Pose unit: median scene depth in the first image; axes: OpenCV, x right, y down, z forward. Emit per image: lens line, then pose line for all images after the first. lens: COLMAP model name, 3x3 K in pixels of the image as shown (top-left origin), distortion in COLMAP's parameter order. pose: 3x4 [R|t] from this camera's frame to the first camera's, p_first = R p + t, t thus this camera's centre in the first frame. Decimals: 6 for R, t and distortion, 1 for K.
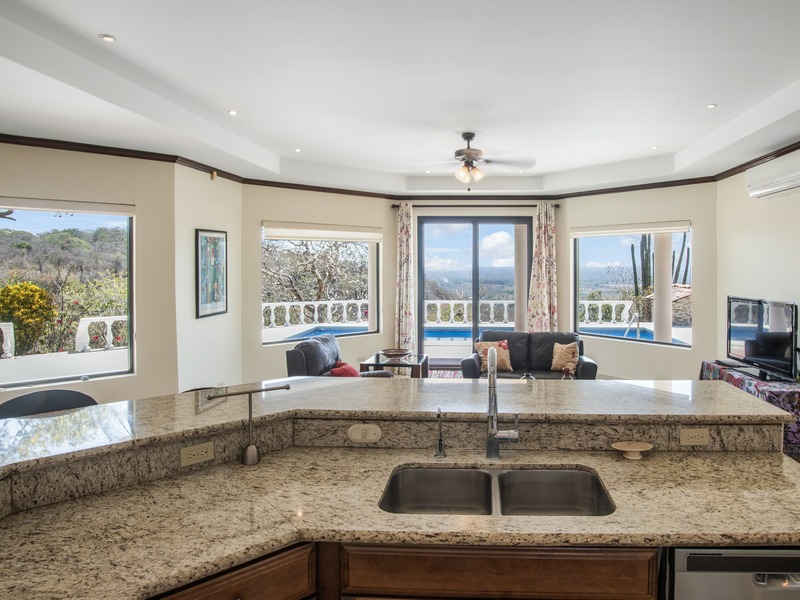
lens RADIAL K [[504.4, 0, 465.9], [0, 504.4, 272.7], [0, 0, 1]] dist [-0.000713, -0.000850]
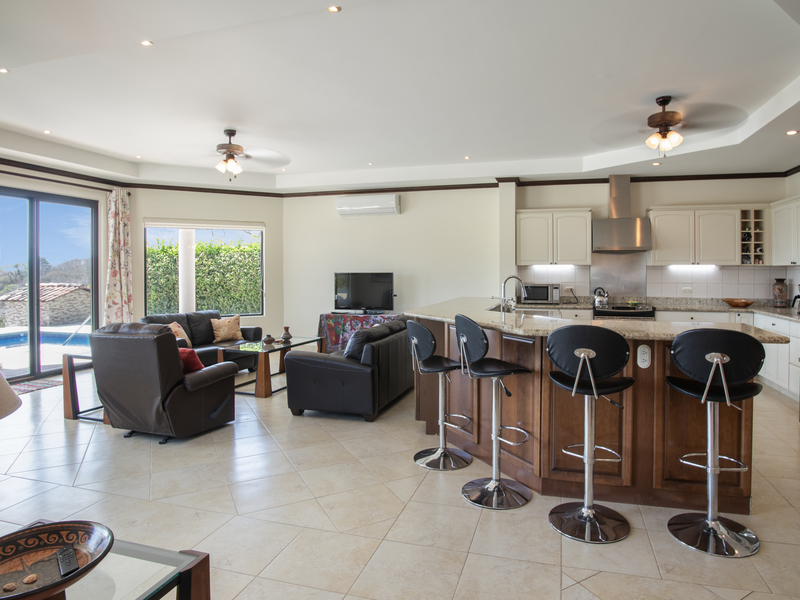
lens RADIAL K [[493.6, 0, 442.9], [0, 493.6, 276.5], [0, 0, 1]] dist [-0.051912, -0.000626]
pose [[0.203863, -0.015423, 0.978878, -0.624494], [0.017223, 0.999778, 0.012165, 0.029759], [-0.978848, 0.014379, 0.204083, 0.202829]]
